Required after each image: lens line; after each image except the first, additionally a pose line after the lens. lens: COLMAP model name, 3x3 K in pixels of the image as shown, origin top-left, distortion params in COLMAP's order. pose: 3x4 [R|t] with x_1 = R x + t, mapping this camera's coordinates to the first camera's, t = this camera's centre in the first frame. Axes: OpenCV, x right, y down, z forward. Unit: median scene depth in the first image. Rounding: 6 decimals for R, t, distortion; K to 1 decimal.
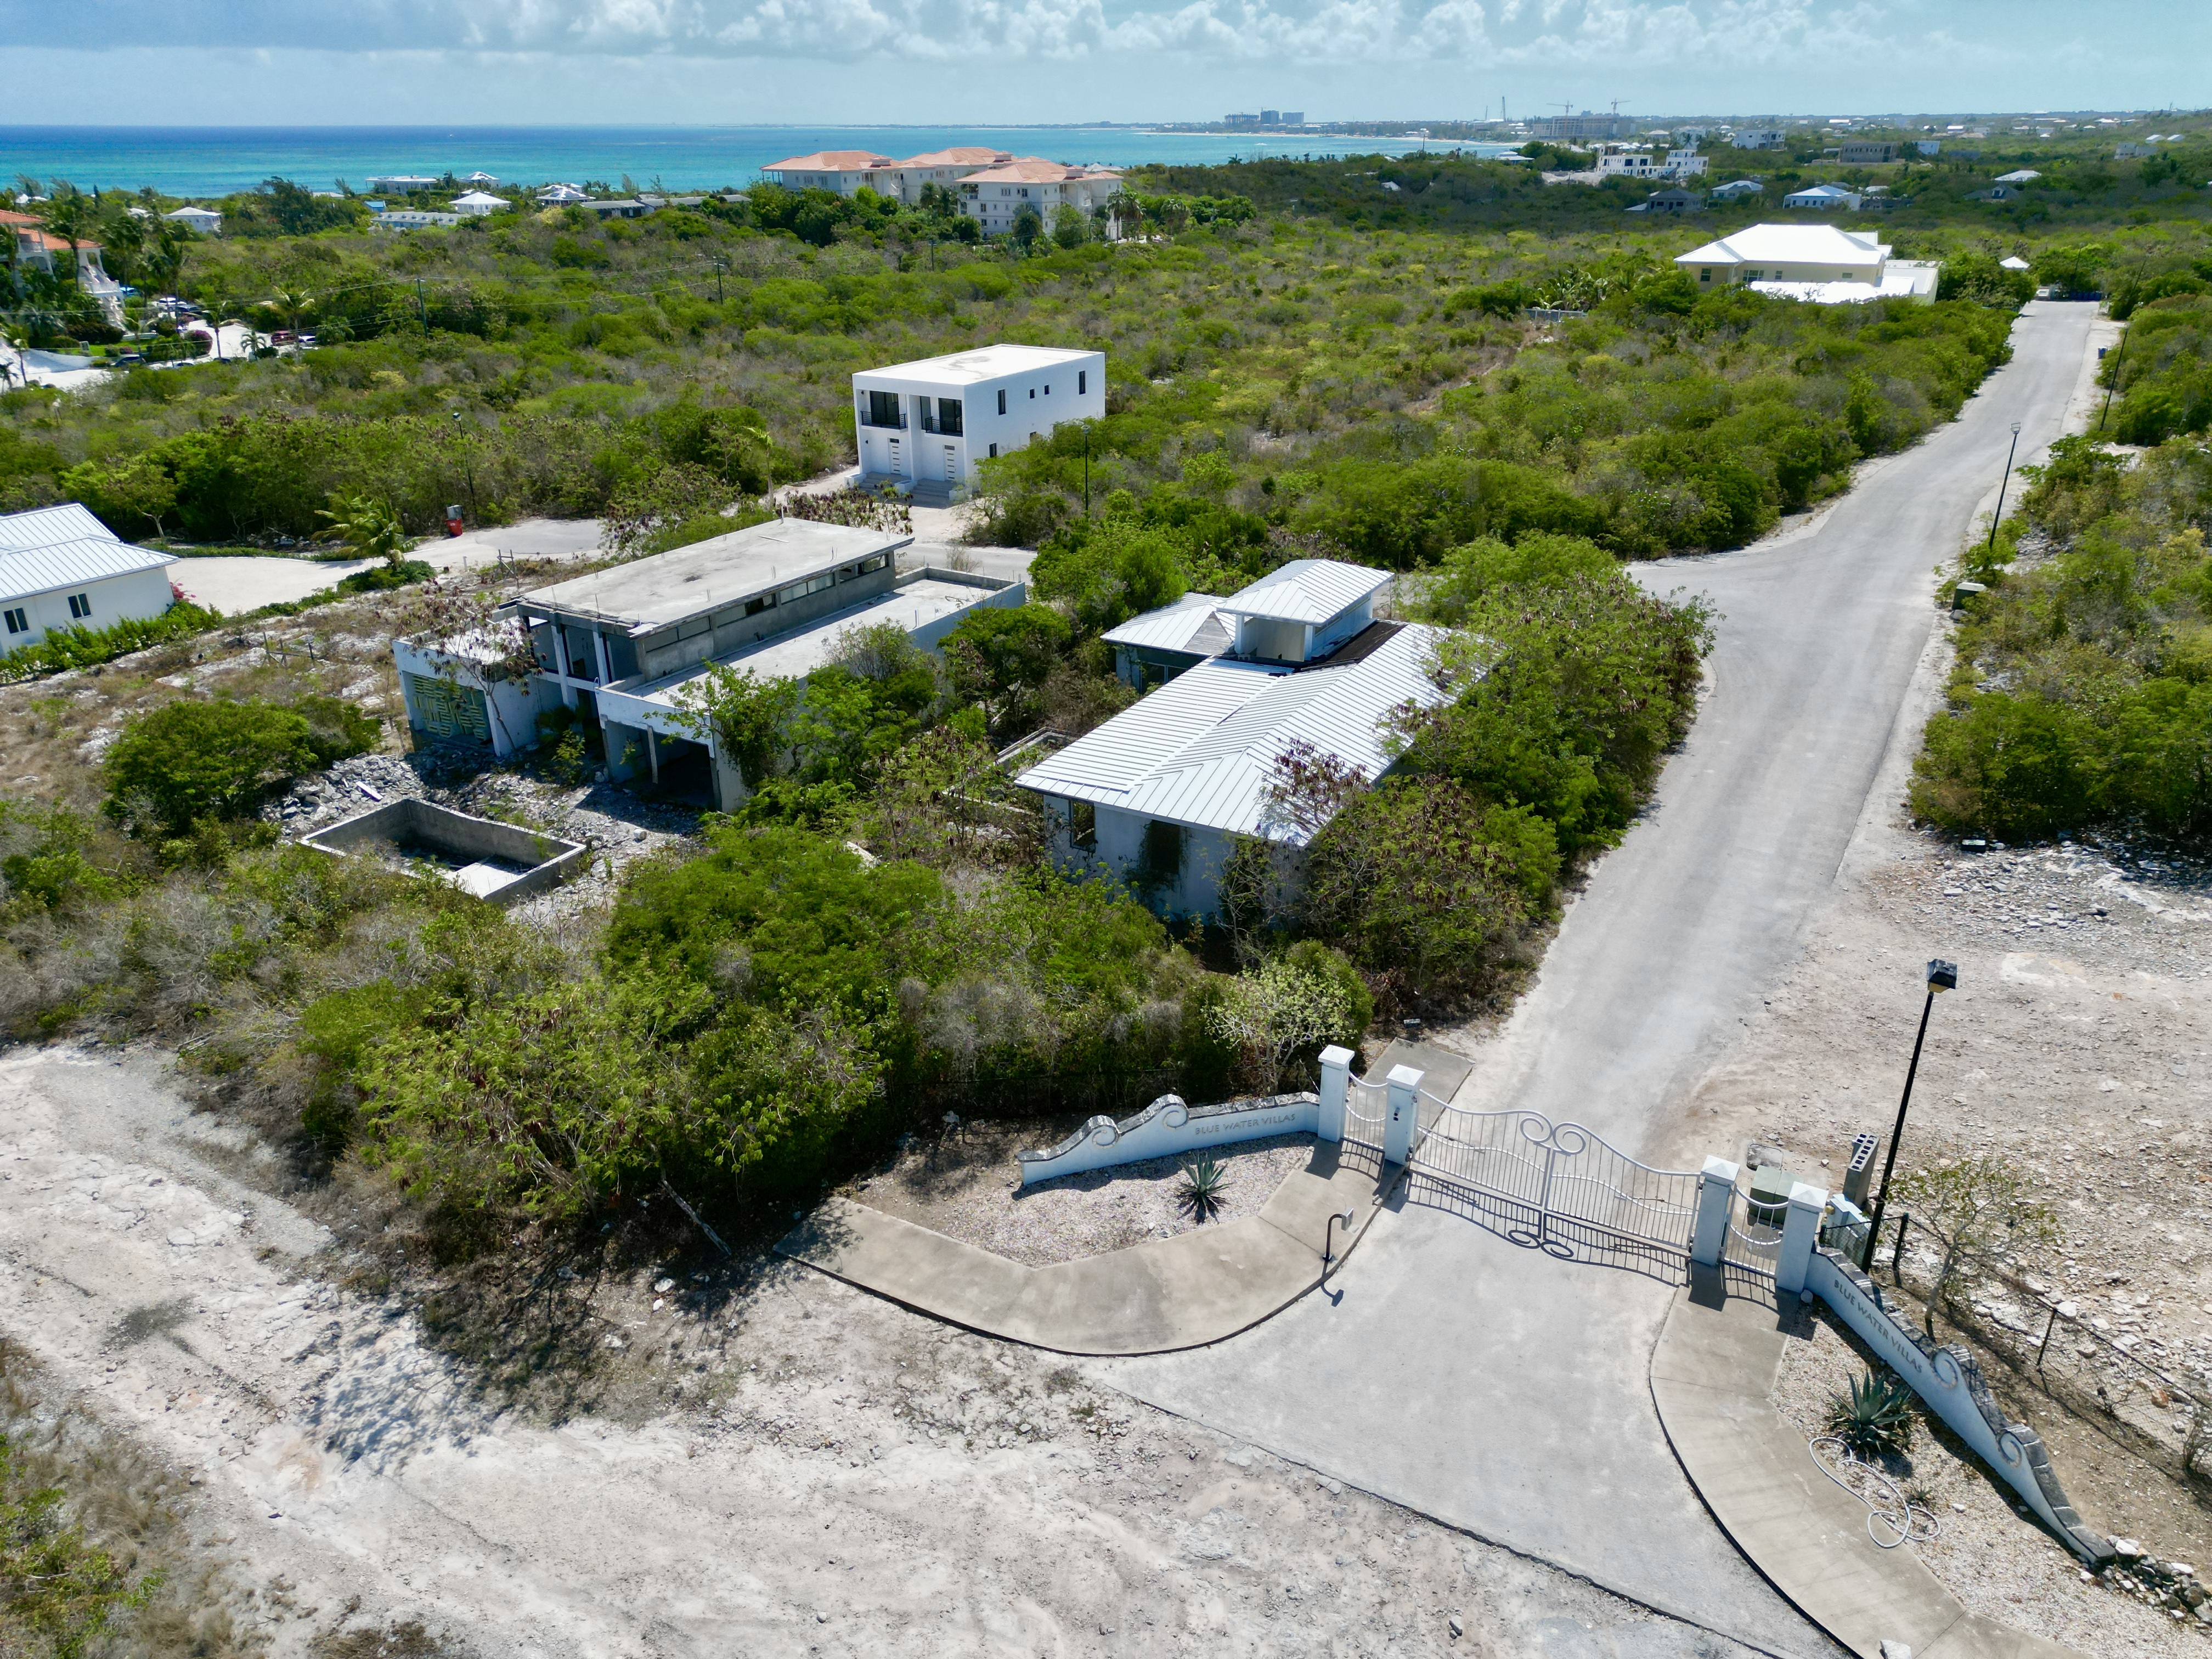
lens RADIAL K [[1551.5, 0, 1106.0], [0, 1551.5, 829.5], [0, 0, 1]] dist [0.077740, -0.075554]
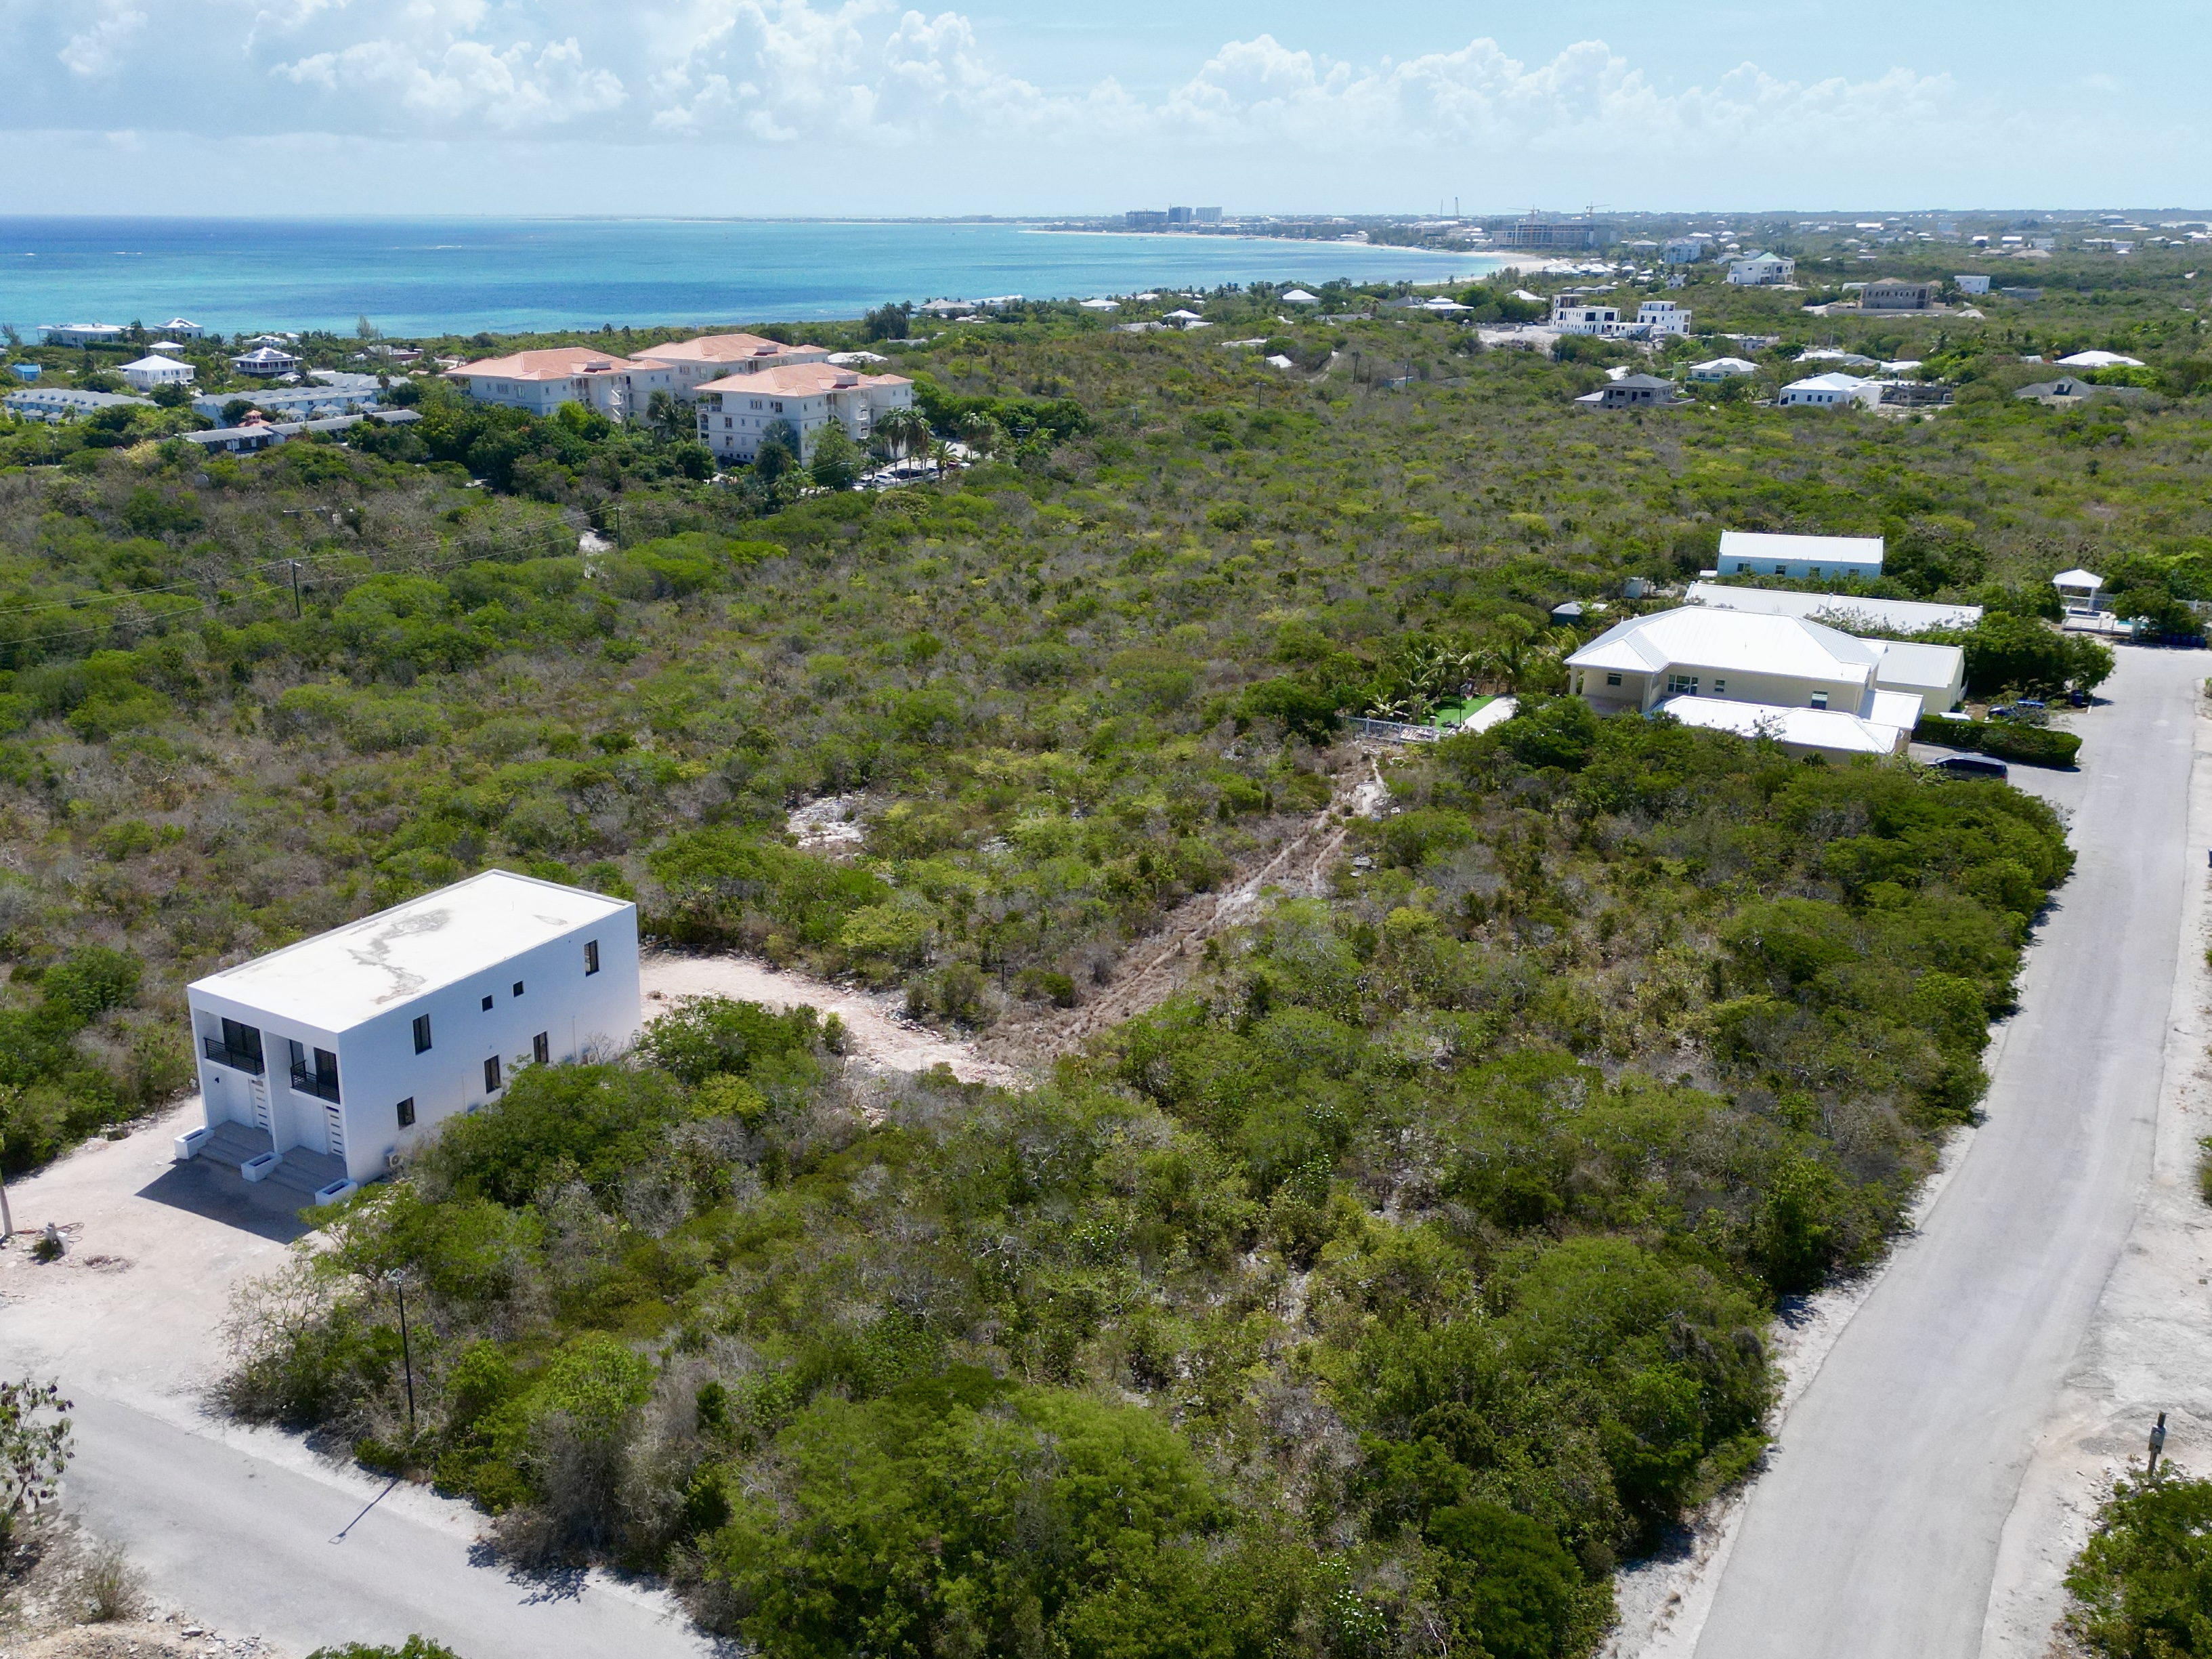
lens RADIAL K [[1915.3, 0, 929.2], [0, 1915.3, 827.8], [0, 0, 1]] dist [0.090329, -0.100605]
pose [[0.999511, 0.011527, -0.029056, 0.051352], [-0.014777, 0.993341, -0.114263, -0.089233], [0.027546, 0.114637, 0.993025, 0.077707]]
